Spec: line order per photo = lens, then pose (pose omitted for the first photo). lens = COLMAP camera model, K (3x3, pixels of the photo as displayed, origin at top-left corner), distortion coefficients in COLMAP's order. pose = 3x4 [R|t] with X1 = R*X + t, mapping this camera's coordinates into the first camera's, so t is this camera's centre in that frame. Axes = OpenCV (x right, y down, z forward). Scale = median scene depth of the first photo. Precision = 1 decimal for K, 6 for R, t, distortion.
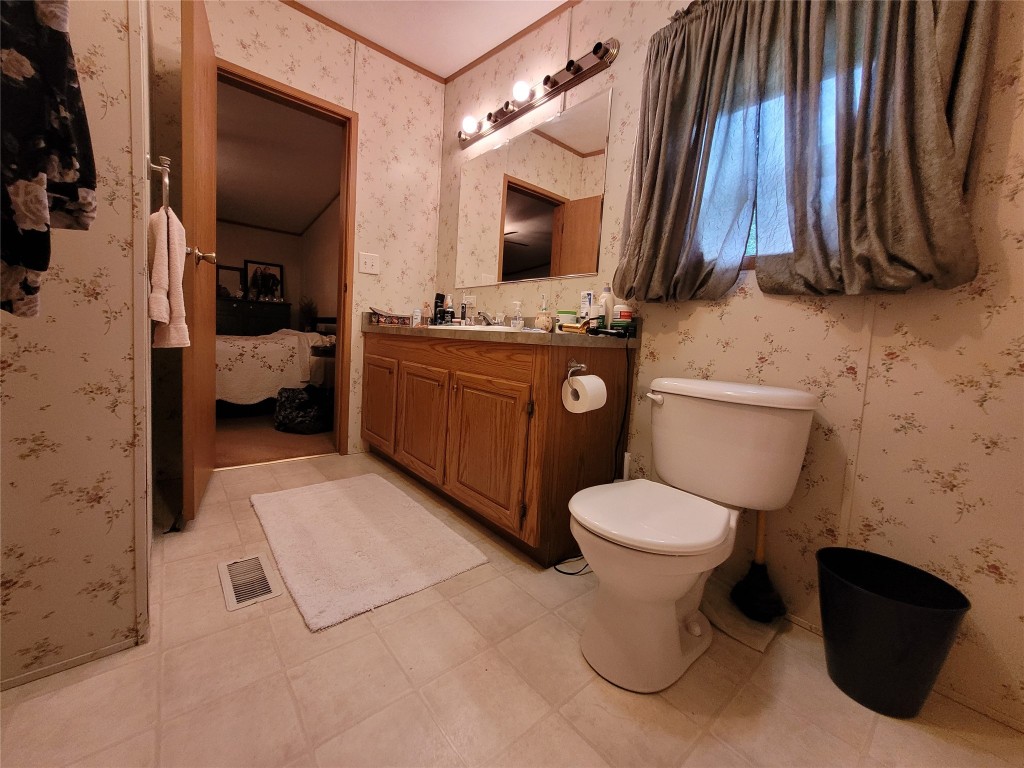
lens RADIAL K [[401.3, 0, 499.3], [0, 401.3, 364.8], [0, 0, 1]] dist [0.009605, -0.000061]
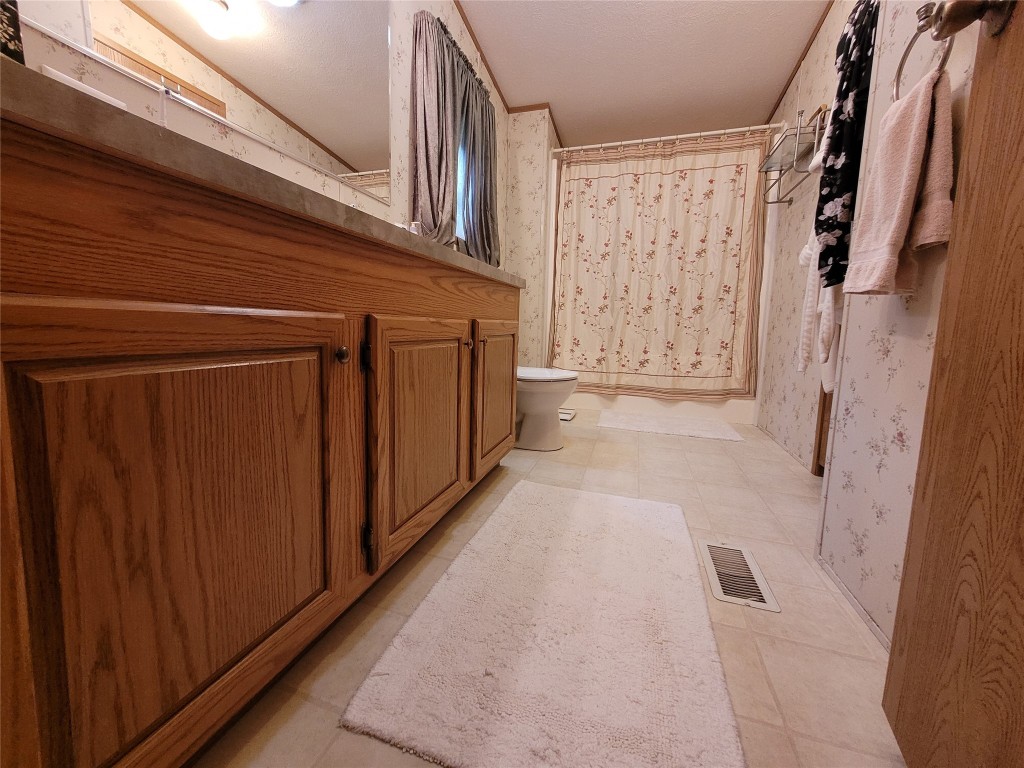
lens RADIAL K [[402.3, 0, 498.8], [0, 402.3, 365.2], [0, 0, 1]] dist [0.008402, -0.000275]
pose [[-0.523026, -0.158135, 0.837519, -0.904255], [0.004412, 0.982122, 0.188193, -0.046650], [-0.852306, 0.102125, -0.512977, 1.626726]]
